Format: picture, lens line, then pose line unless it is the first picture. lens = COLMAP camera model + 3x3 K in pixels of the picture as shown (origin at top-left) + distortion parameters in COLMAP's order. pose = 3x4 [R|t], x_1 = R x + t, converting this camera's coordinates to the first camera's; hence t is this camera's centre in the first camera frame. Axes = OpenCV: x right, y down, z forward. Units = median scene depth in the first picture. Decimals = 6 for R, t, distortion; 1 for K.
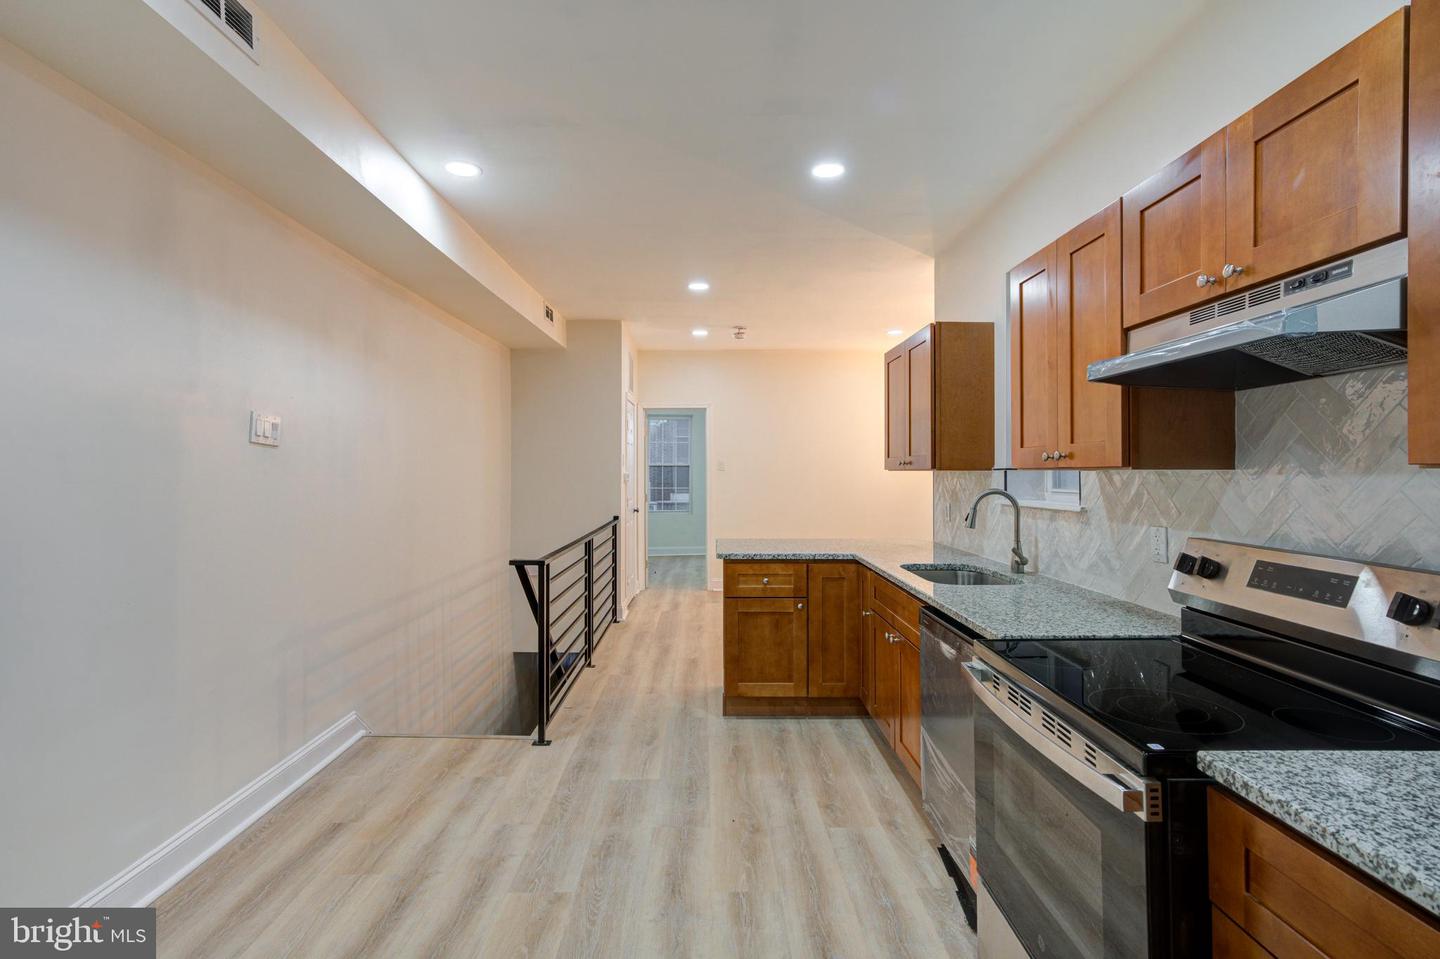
lens RADIAL K [[694.7, 0, 711.6], [0, 694.7, 472.5], [0, 0, 1]] dist [-0.013416, 0.004823]
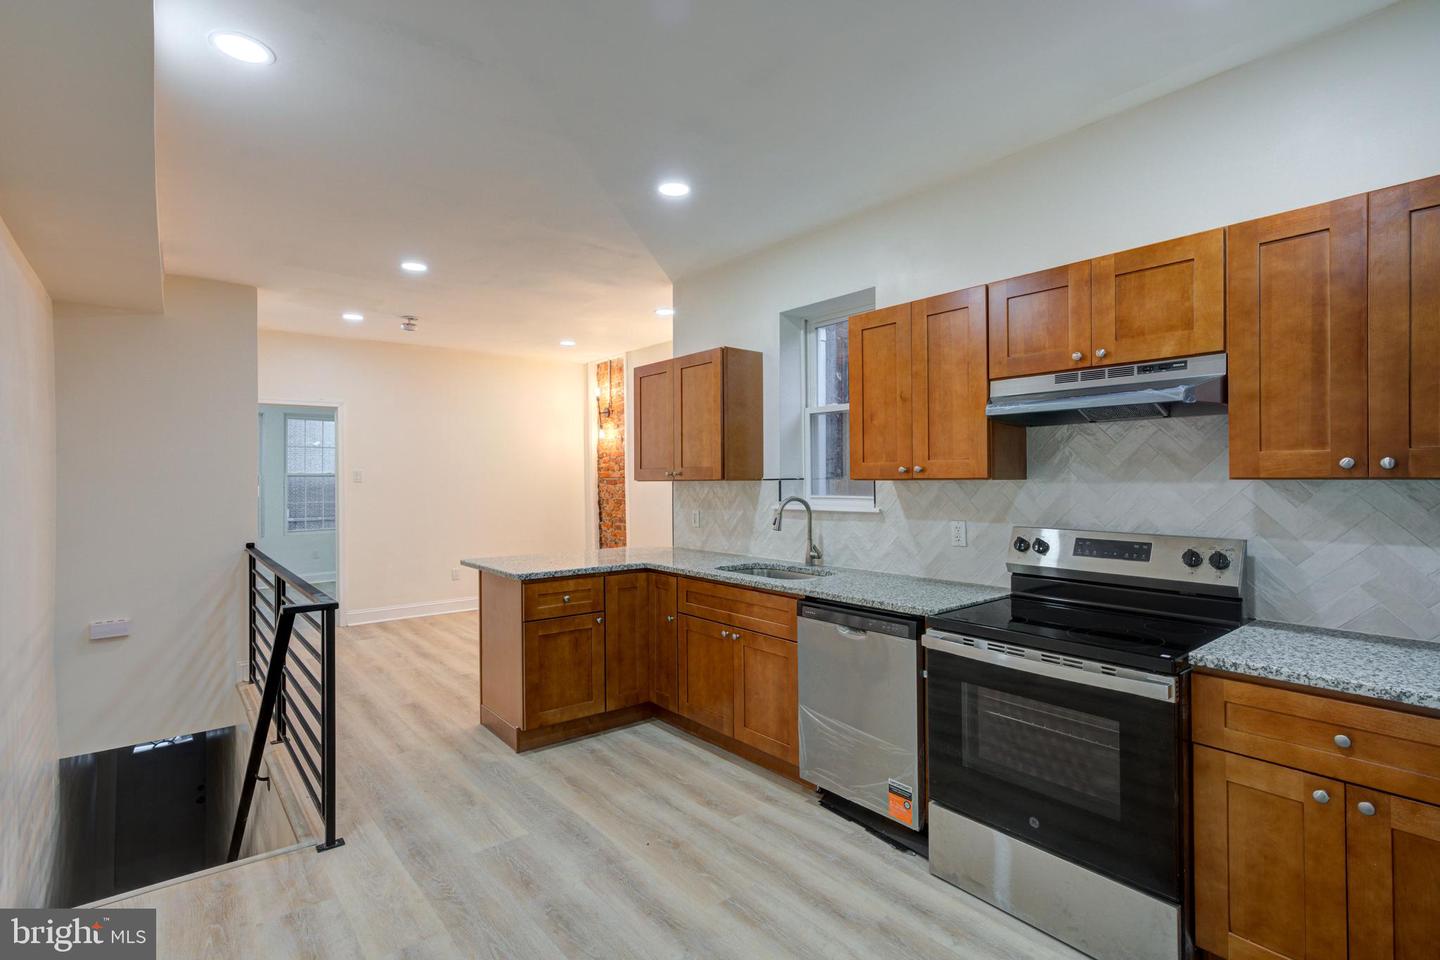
lens RADIAL K [[694.7, 0, 728.2], [0, 694.7, 481.9], [0, 0, 1]] dist [-0.013416, 0.004823]
pose [[0.772221, -0.009388, 0.635285, -0.430308], [0.008537, 0.999954, 0.004399, -0.007349], [-0.635297, 0.002027, 0.772265, 0.155395]]
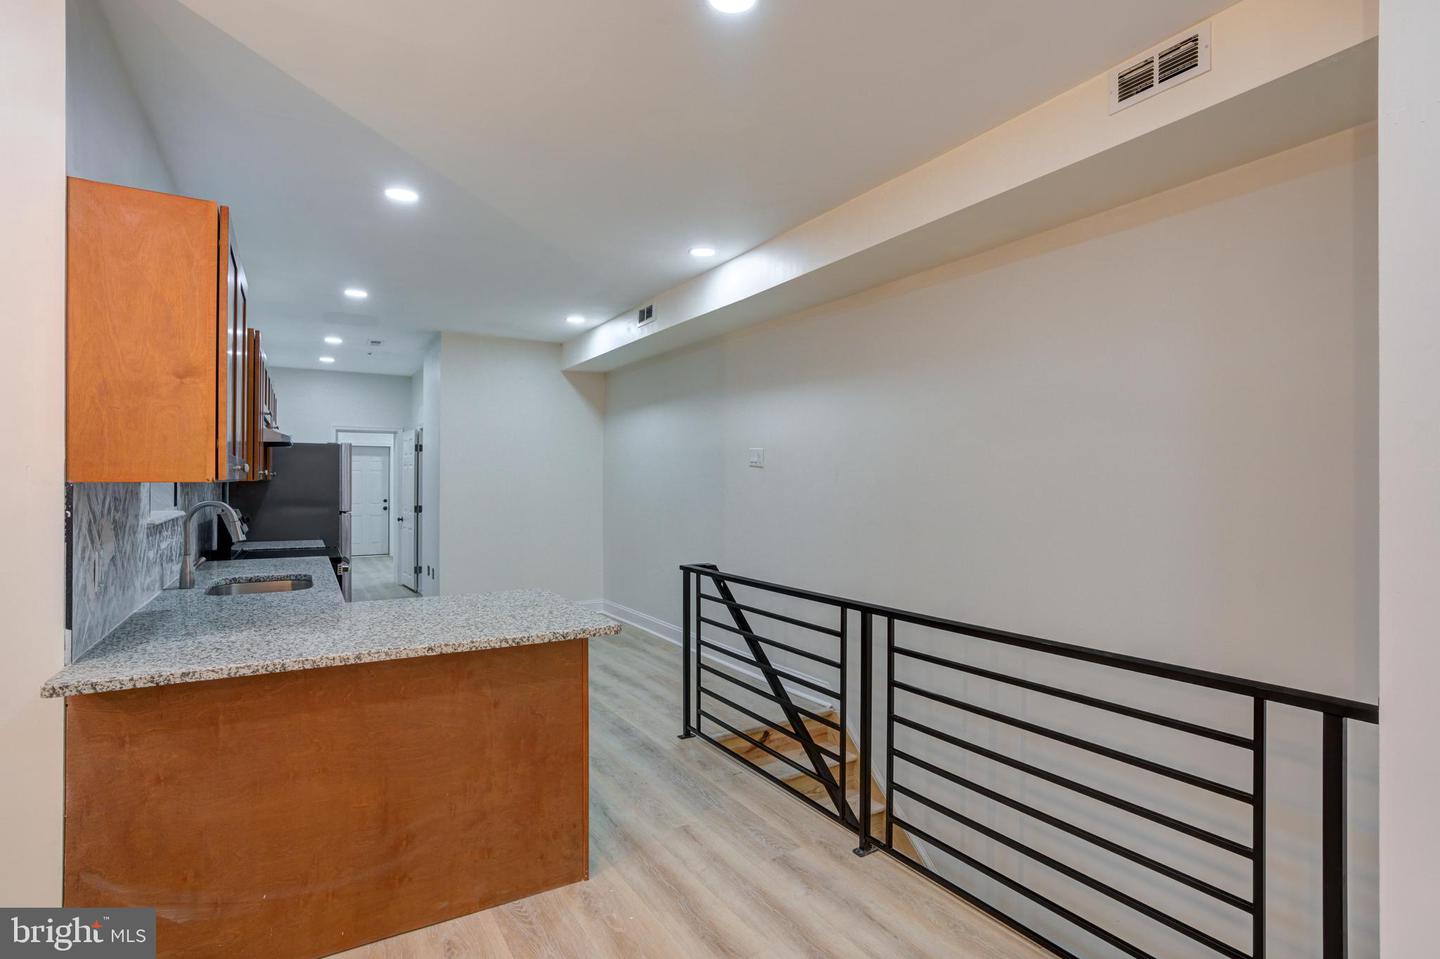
lens RADIAL K [[694.7, 0, 724.7], [0, 694.7, 486.8], [0, 0, 1]] dist [-0.013416, 0.004823]
pose [[-0.850977, 0.003564, -0.525191, 0.299973], [-0.001901, 0.999950, 0.009866, -0.007422], [0.525200, 0.009394, -0.850927, 2.169484]]
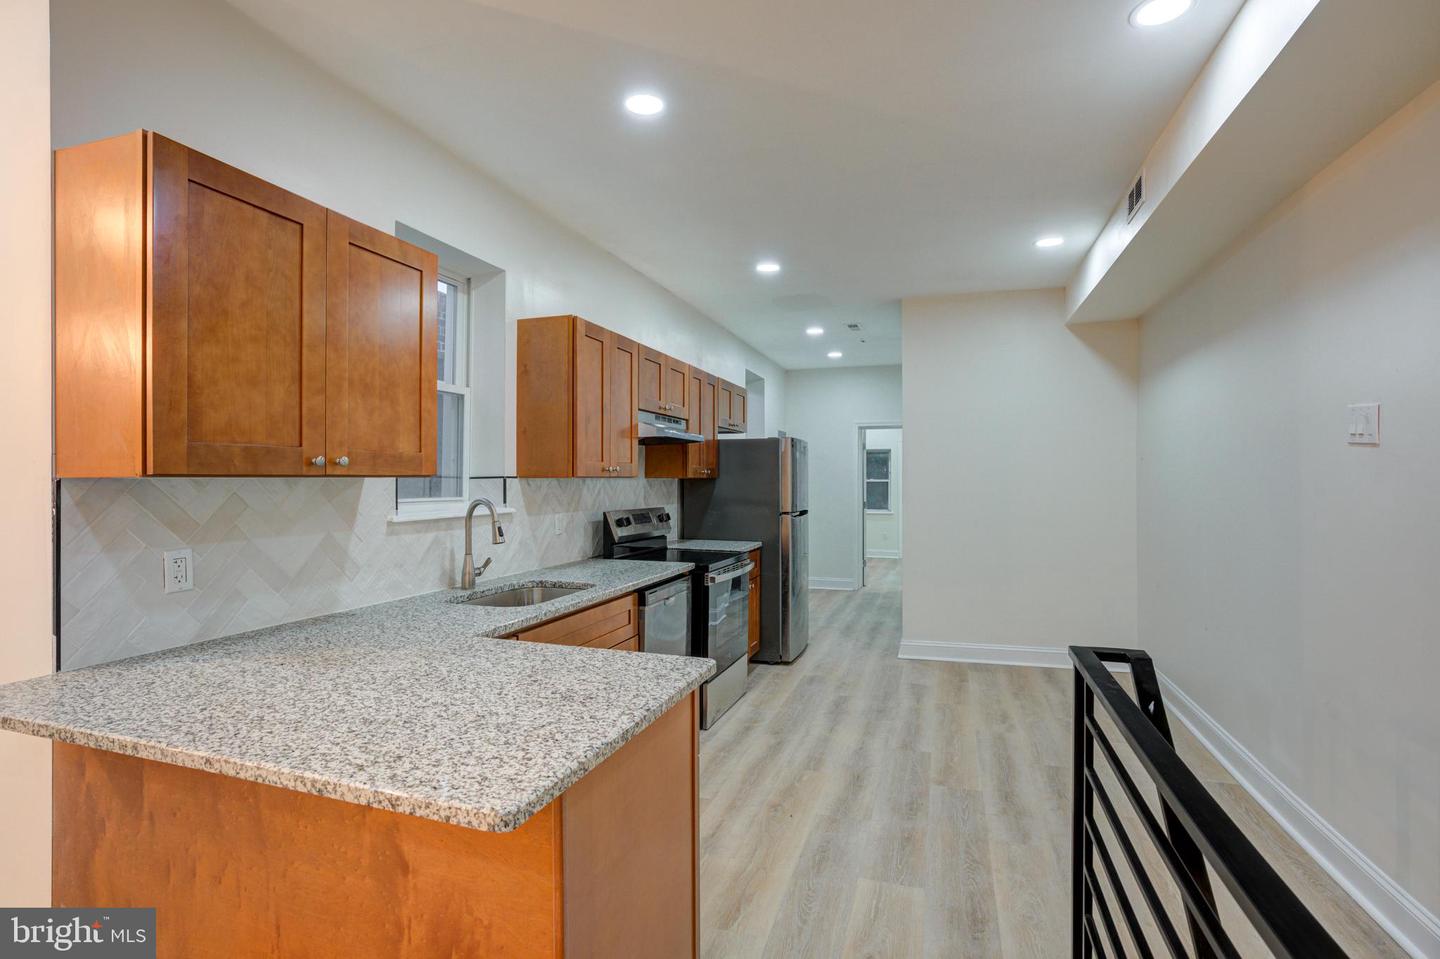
lens RADIAL K [[694.7, 0, 730.1], [0, 694.7, 478.6], [0, 0, 1]] dist [-0.013416, 0.004823]
pose [[-0.952078, 0.000411, 0.305854, -0.173118], [0.000432, 1.000000, 0.000001, -0.001863], [-0.305854, 0.000133, -0.952079, 1.757140]]
